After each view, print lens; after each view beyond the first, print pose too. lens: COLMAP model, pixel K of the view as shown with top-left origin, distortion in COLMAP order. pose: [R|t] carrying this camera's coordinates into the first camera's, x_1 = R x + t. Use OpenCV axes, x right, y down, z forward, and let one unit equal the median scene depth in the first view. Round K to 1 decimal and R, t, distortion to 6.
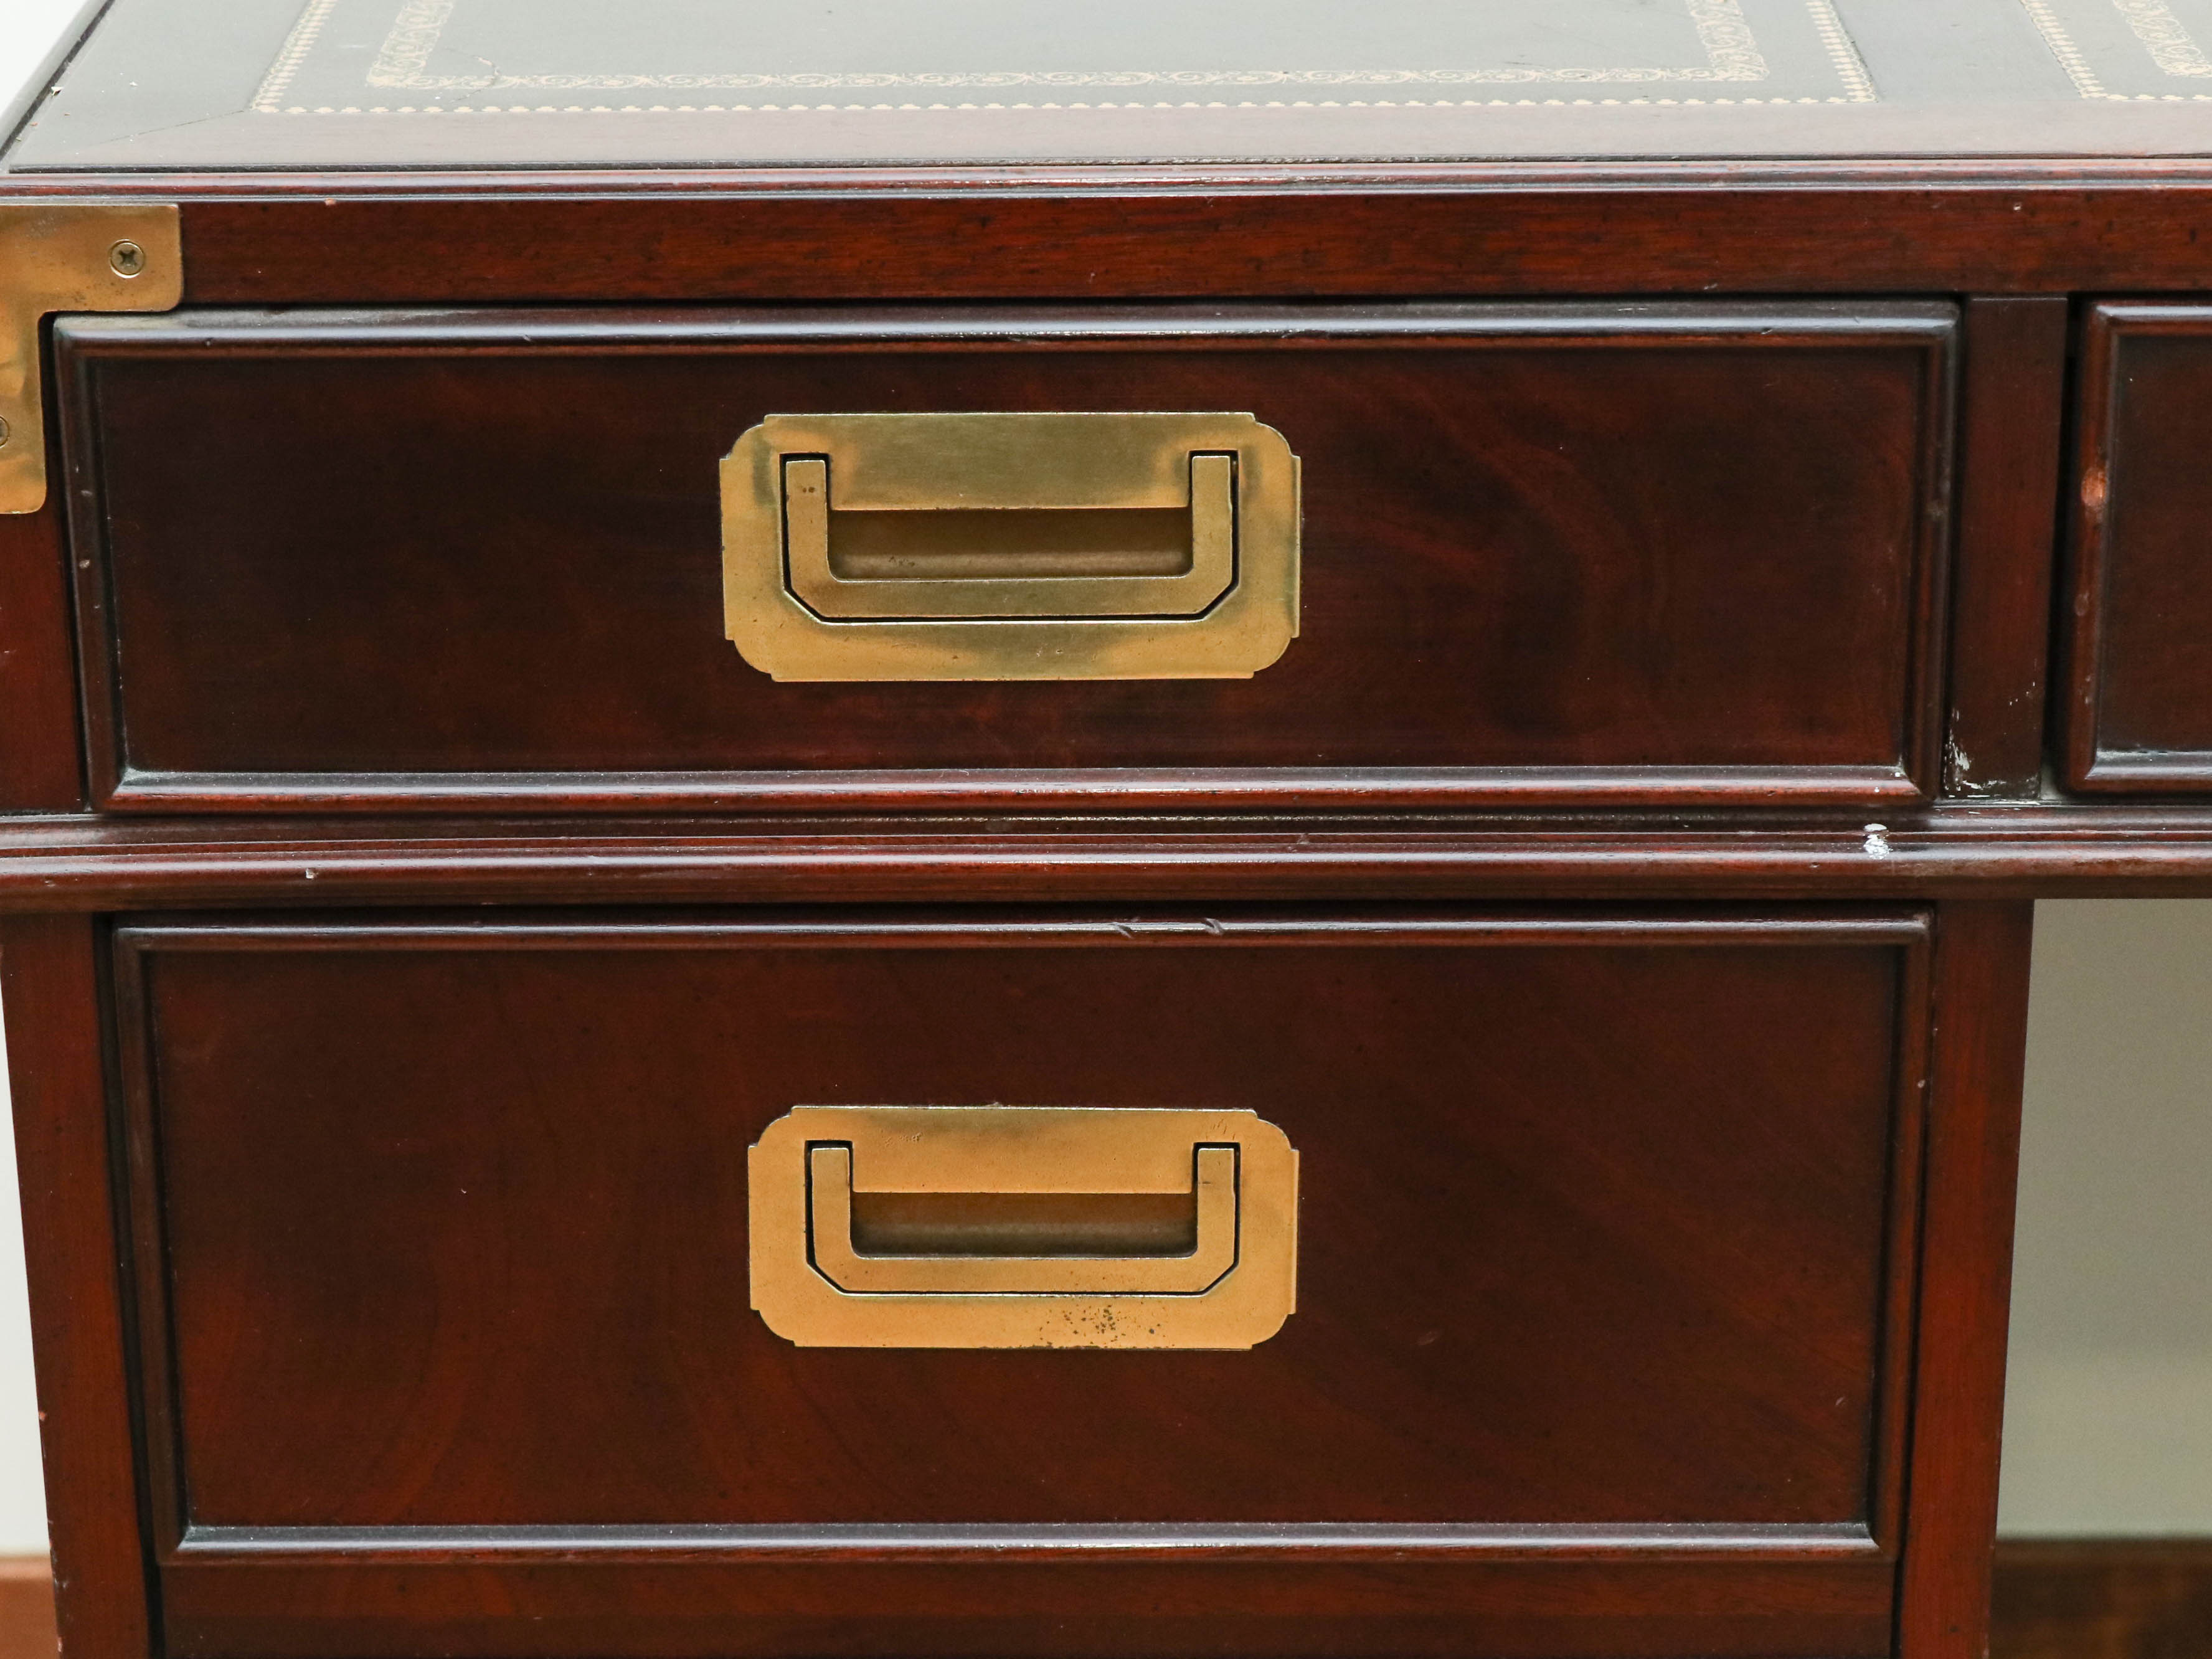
lens RADIAL K [[5489.9, 0, 933.8], [0, 5489.9, 868.6], [0, 0, 1]] dist [-0.082871, 0.111230]
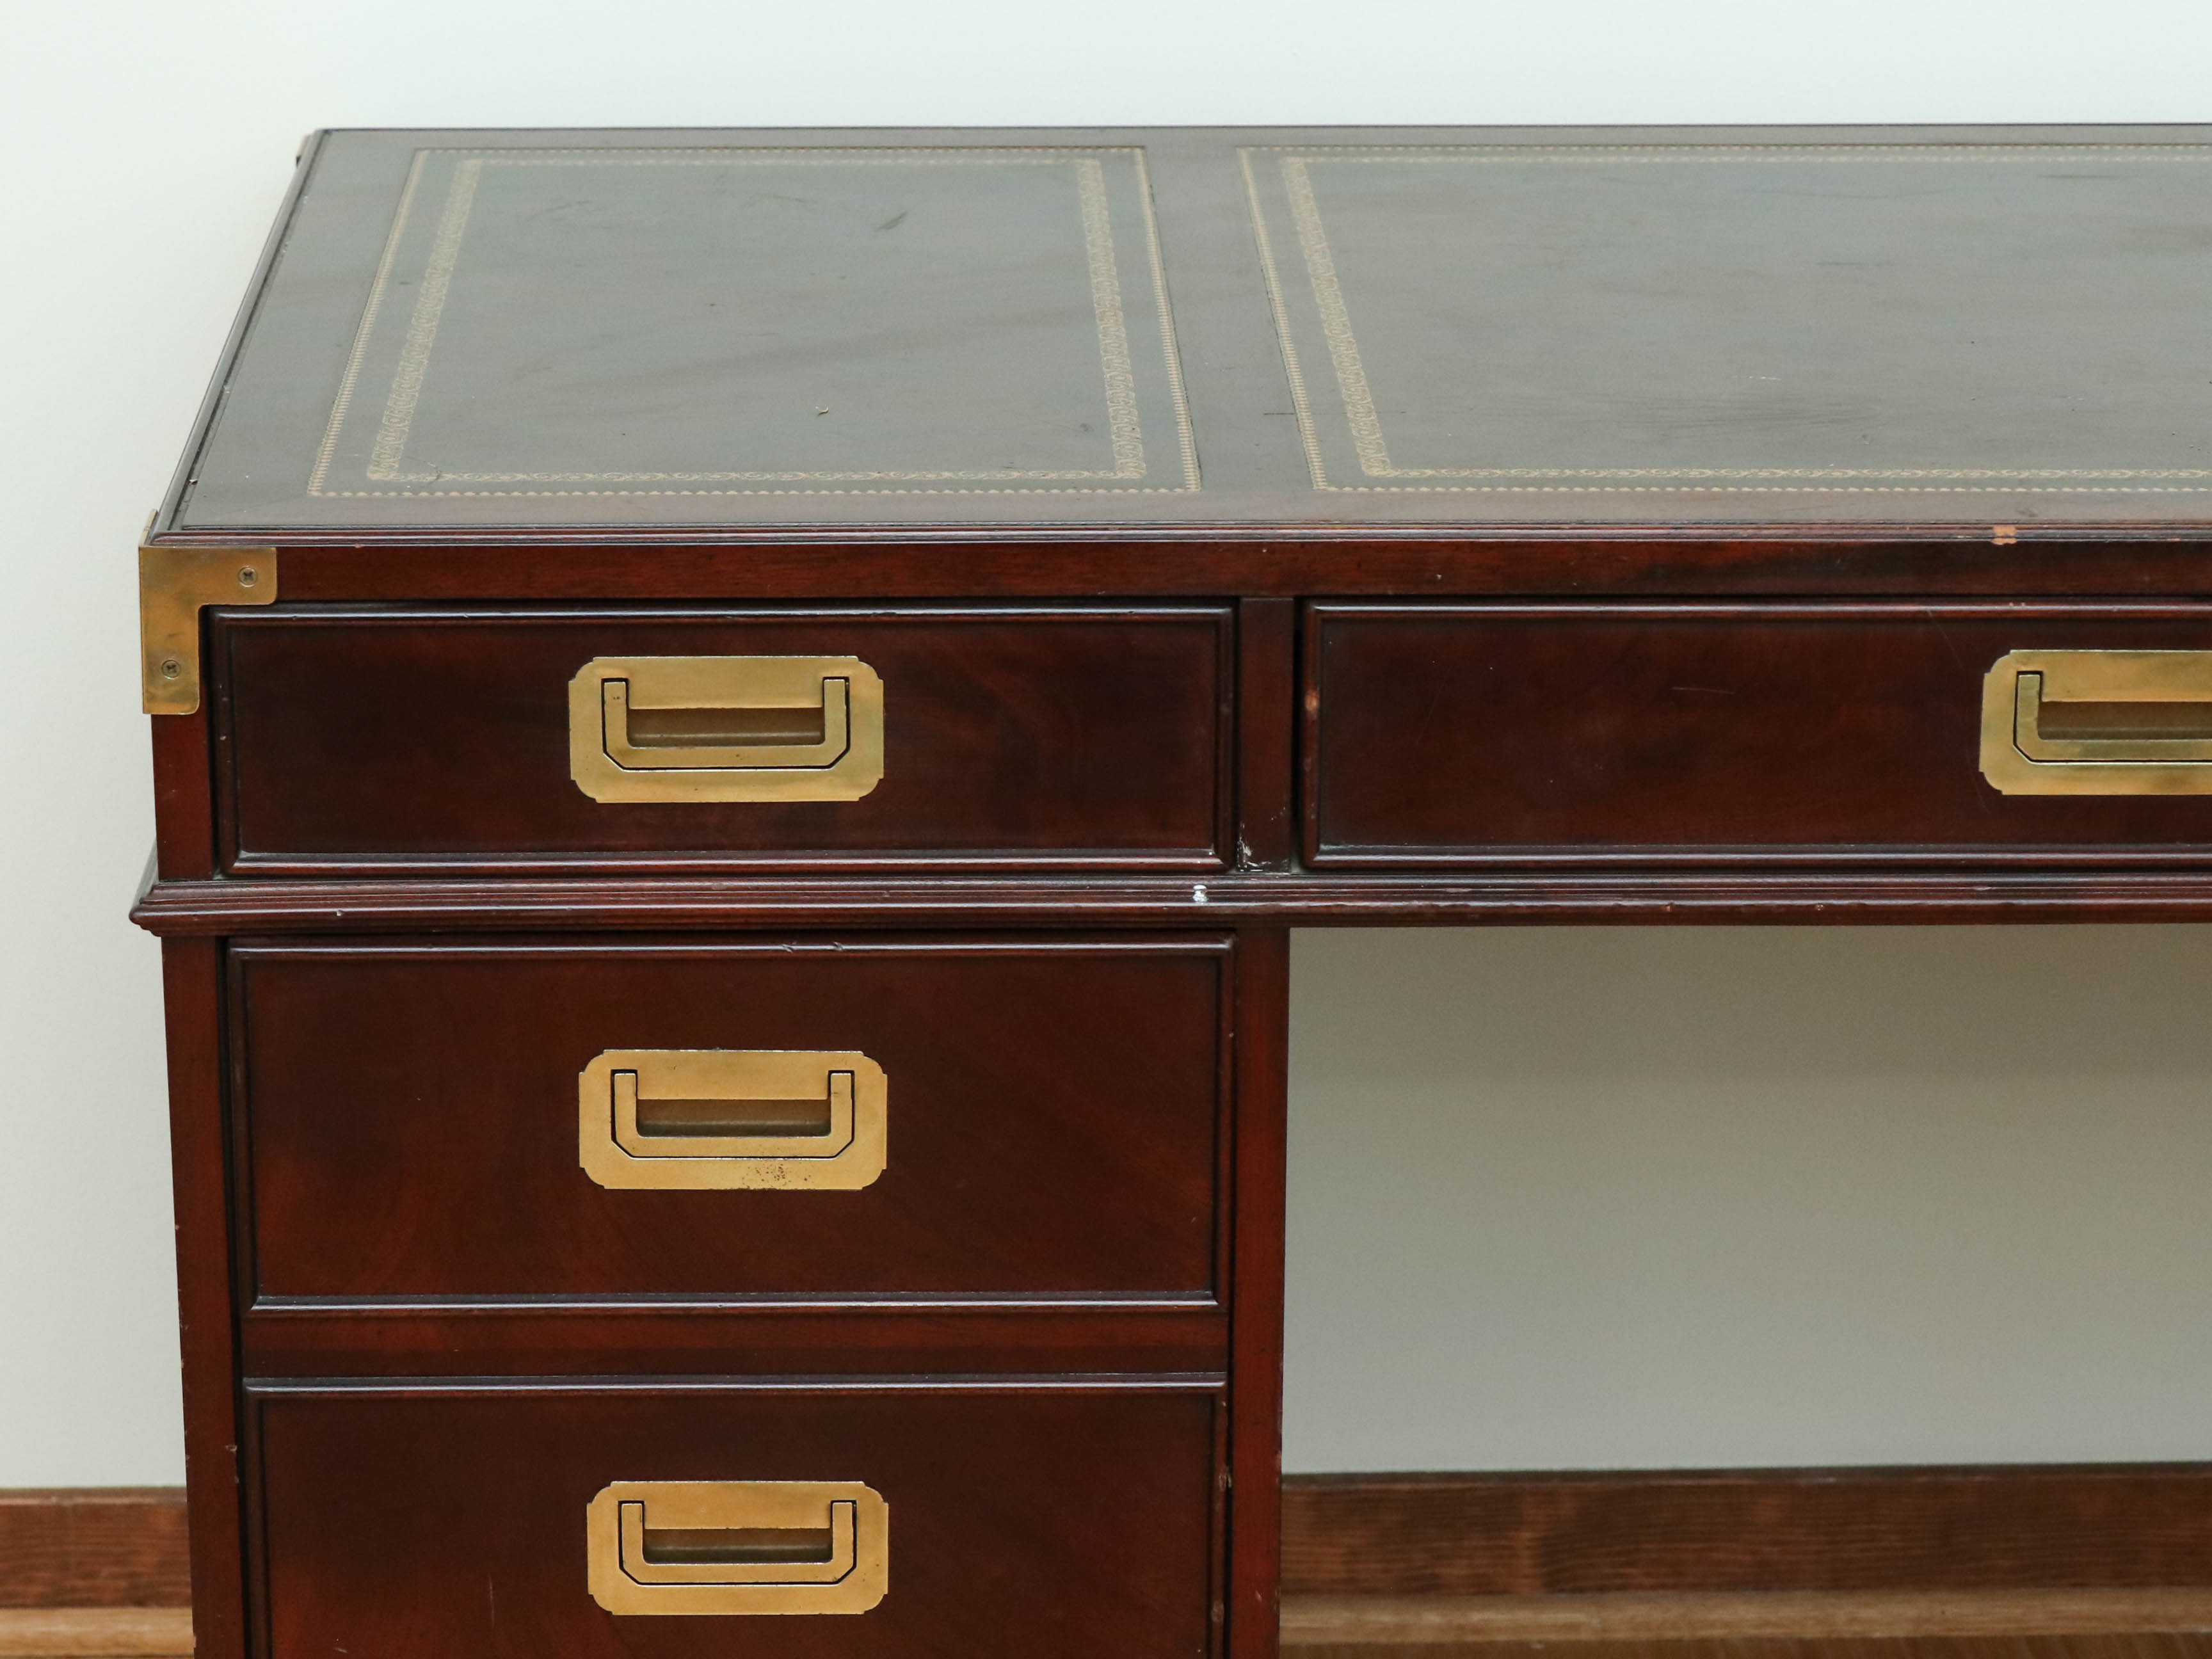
lens RADIAL K [[6673.3, 0, 1106.0], [0, 6673.3, 829.5], [0, 0, 1]] dist [-0.612184, 11.570337]
pose [[0.997893, 0.000422, 0.064874, -0.003110], [0.003796, 0.997886, -0.064872, 0.115403], [-0.064764, 0.064982, 0.995783, -1.192580]]
